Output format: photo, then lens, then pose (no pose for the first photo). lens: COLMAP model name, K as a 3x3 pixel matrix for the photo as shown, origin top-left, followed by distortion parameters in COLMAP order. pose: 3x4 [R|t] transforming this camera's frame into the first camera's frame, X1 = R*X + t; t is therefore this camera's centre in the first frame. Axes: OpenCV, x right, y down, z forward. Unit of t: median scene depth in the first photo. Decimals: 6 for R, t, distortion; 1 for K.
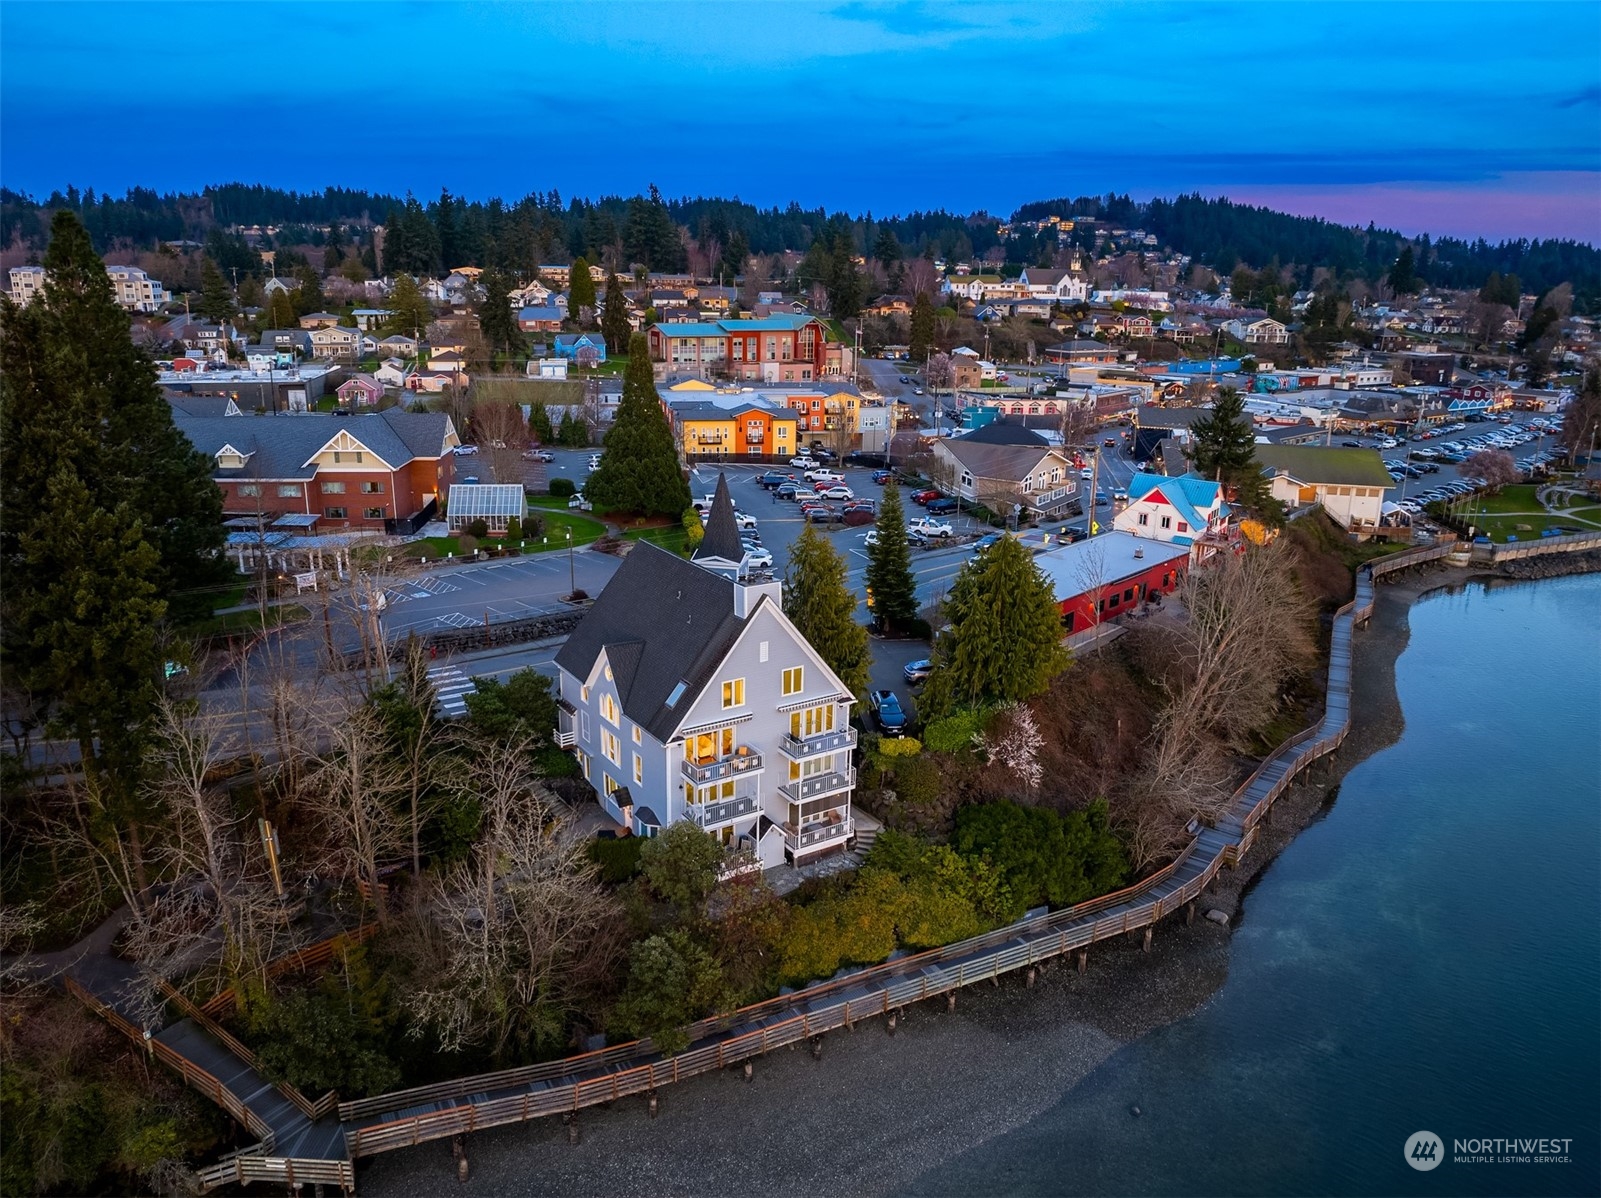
lens RADIAL K [[1128.4, 0, 806.7], [0, 1128.4, 594.7], [0, 0, 1]] dist [-0.038082, 0.001157]
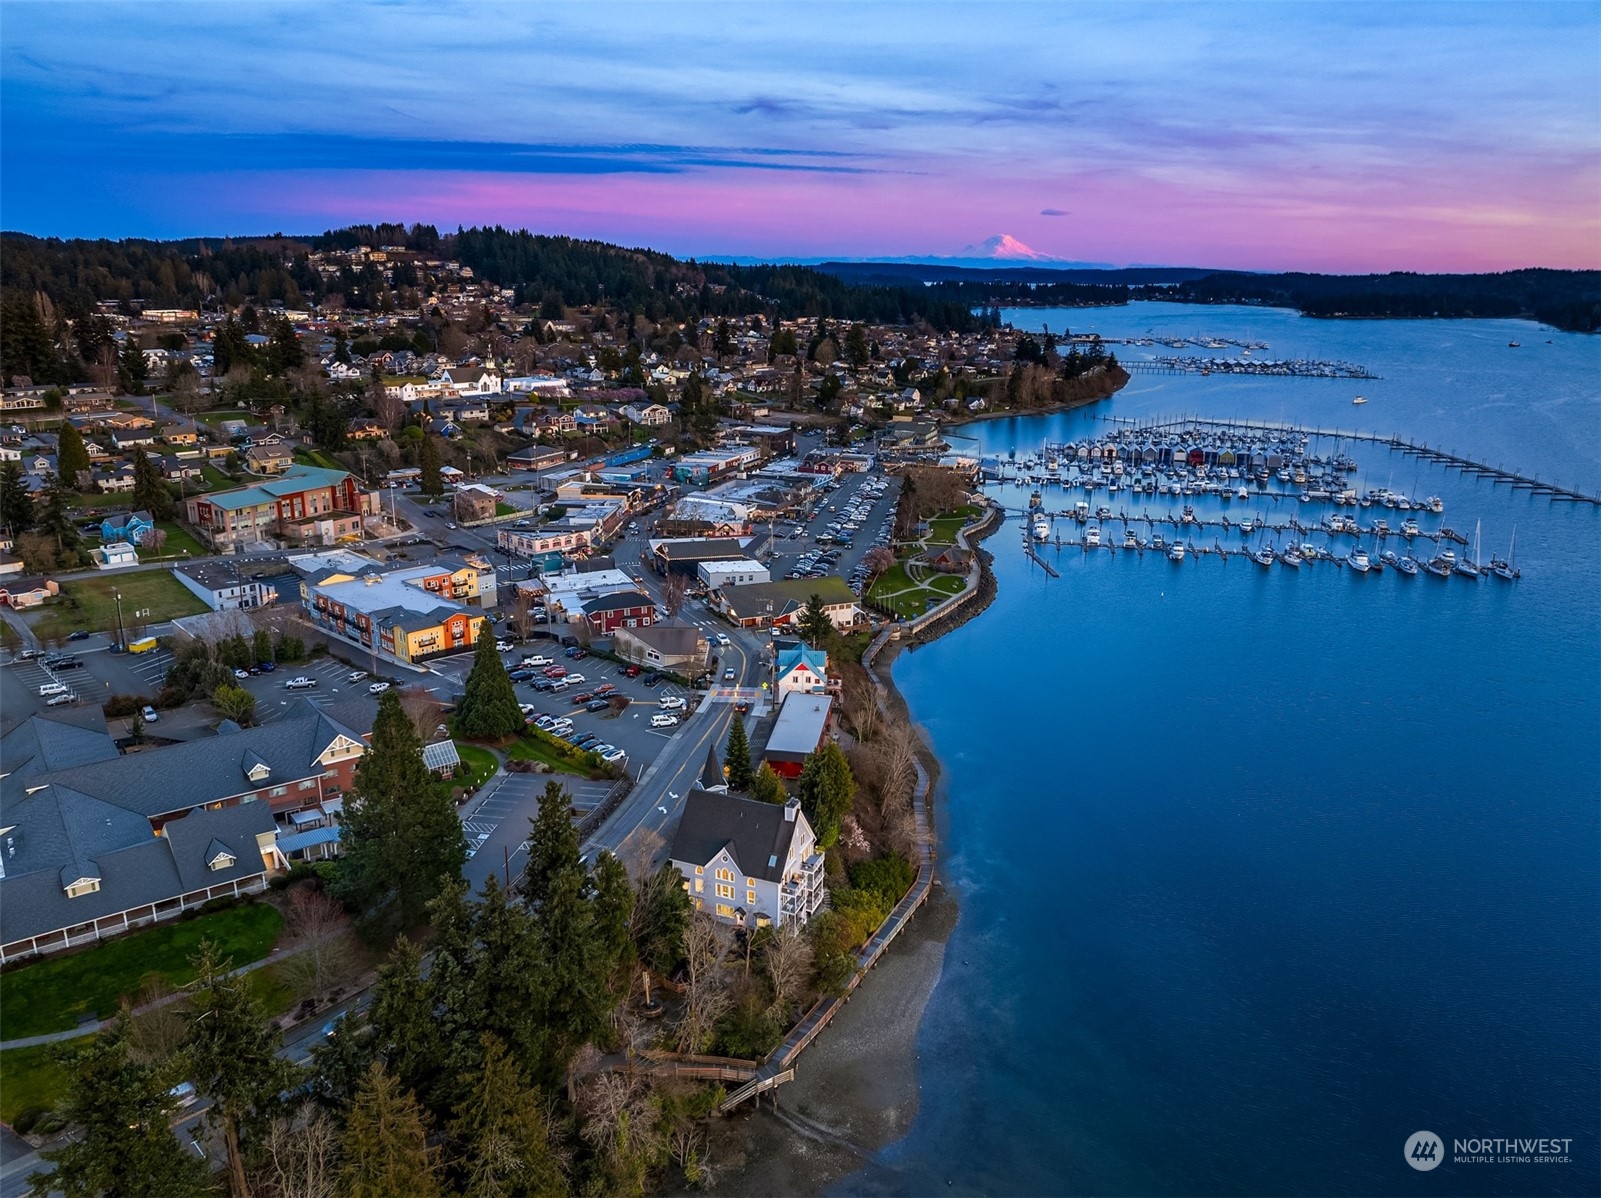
lens RADIAL K [[1128.4, 0, 798.4], [0, 1128.4, 597.6], [0, 0, 1]] dist [-0.038082, 0.001157]
pose [[0.821808, -0.162508, 0.546098, -0.270148], [0.153430, 0.986176, 0.062574, -0.125861], [-0.548717, 0.032364, 0.835381, -0.211514]]
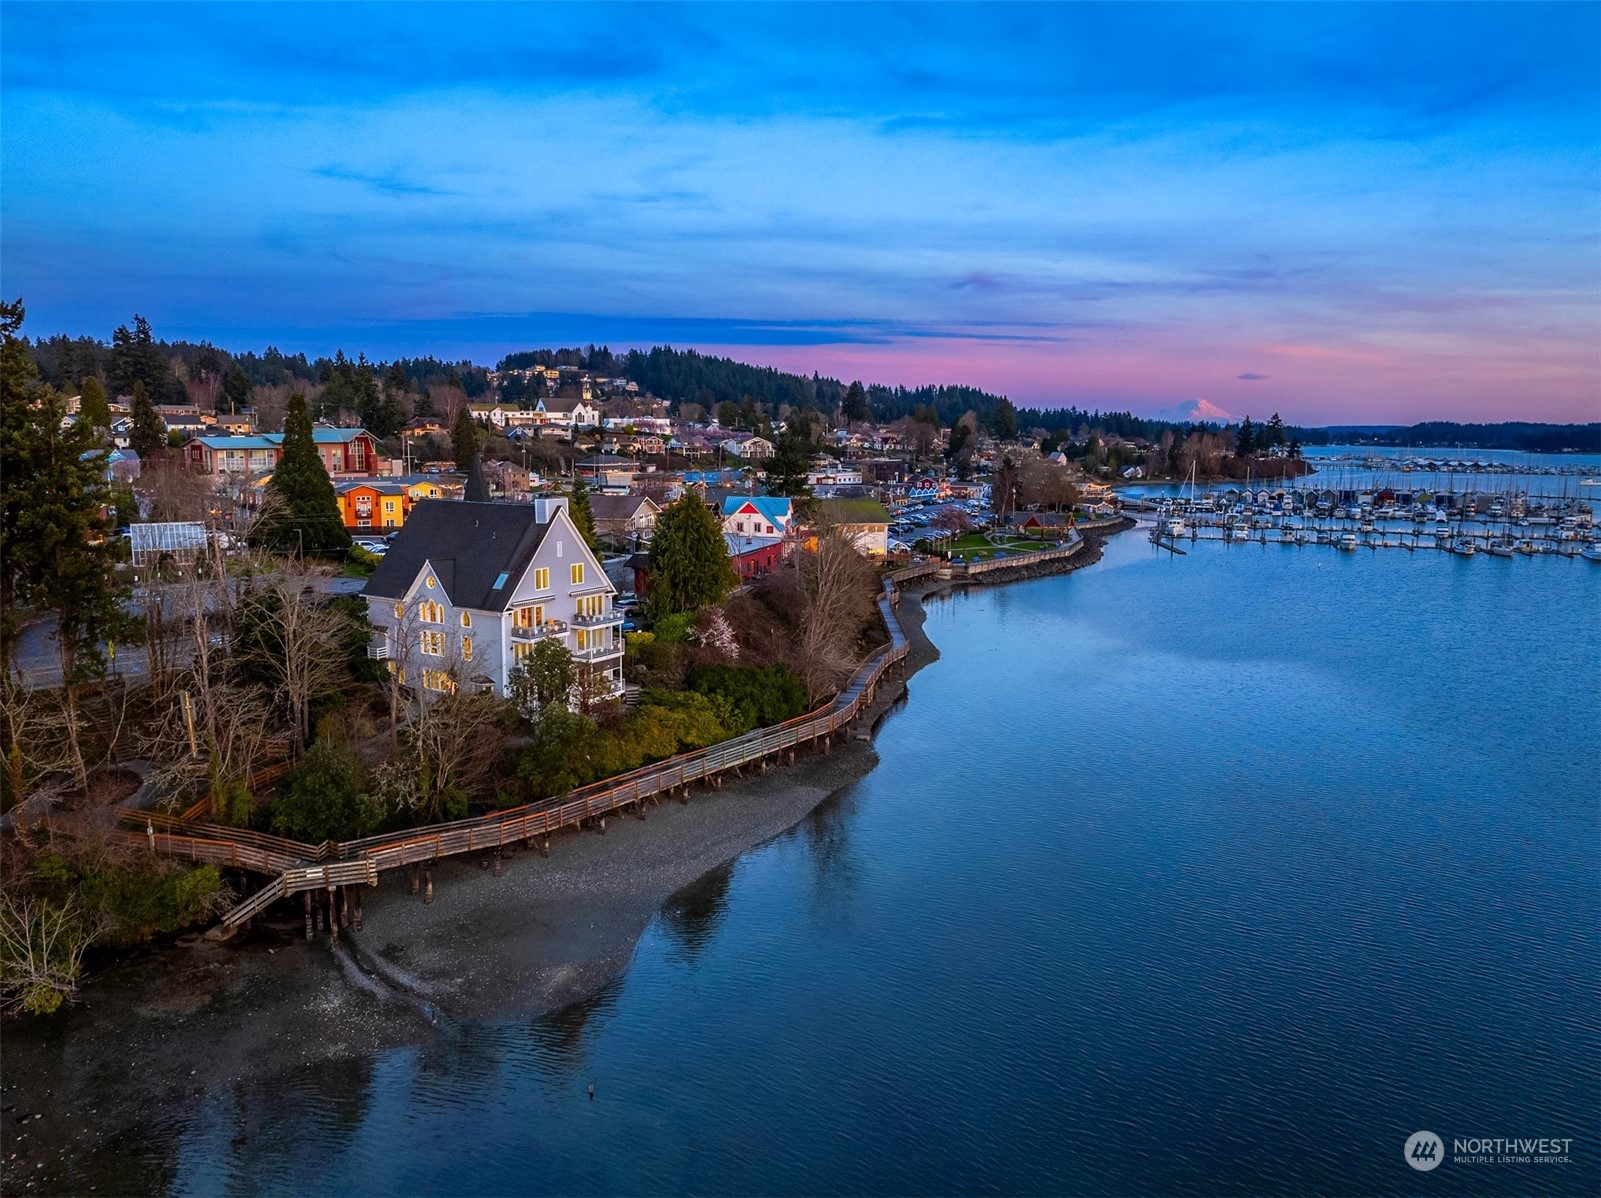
lens RADIAL K [[1128.4, 0, 800.1], [0, 1128.4, 598.6], [0, 0, 1]] dist [-0.038082, 0.001157]
pose [[0.904364, -0.069578, 0.421052, -0.078114], [0.122706, 0.987352, -0.100399, 0.062495], [-0.408741, 0.142463, 0.901463, -0.077570]]
